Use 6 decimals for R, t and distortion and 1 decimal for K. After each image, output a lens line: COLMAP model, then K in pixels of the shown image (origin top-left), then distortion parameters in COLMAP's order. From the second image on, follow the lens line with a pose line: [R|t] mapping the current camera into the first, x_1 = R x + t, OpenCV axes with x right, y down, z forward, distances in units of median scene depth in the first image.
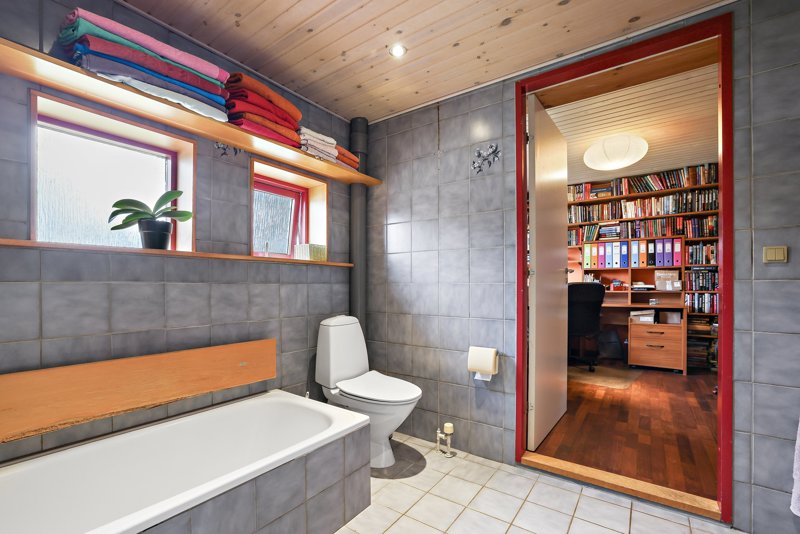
lens RADIAL K [[353.2, 0, 407.2], [0, 353.2, 285.4], [0, 0, 1]] dist [-0.008634, 0.002711]
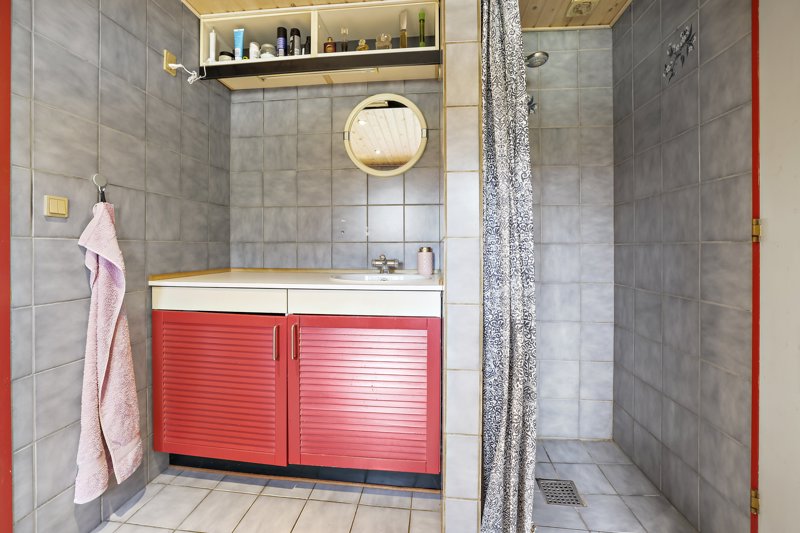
lens RADIAL K [[353.2, 0, 391.4], [0, 353.2, 249.3], [0, 0, 1]] dist [-0.008634, 0.002711]
pose [[-0.468580, 0.000610, 0.883421, -0.035843], [-0.002210, 0.999996, -0.001863, 0.010408], [-0.883419, -0.002826, -0.468576, 0.686510]]
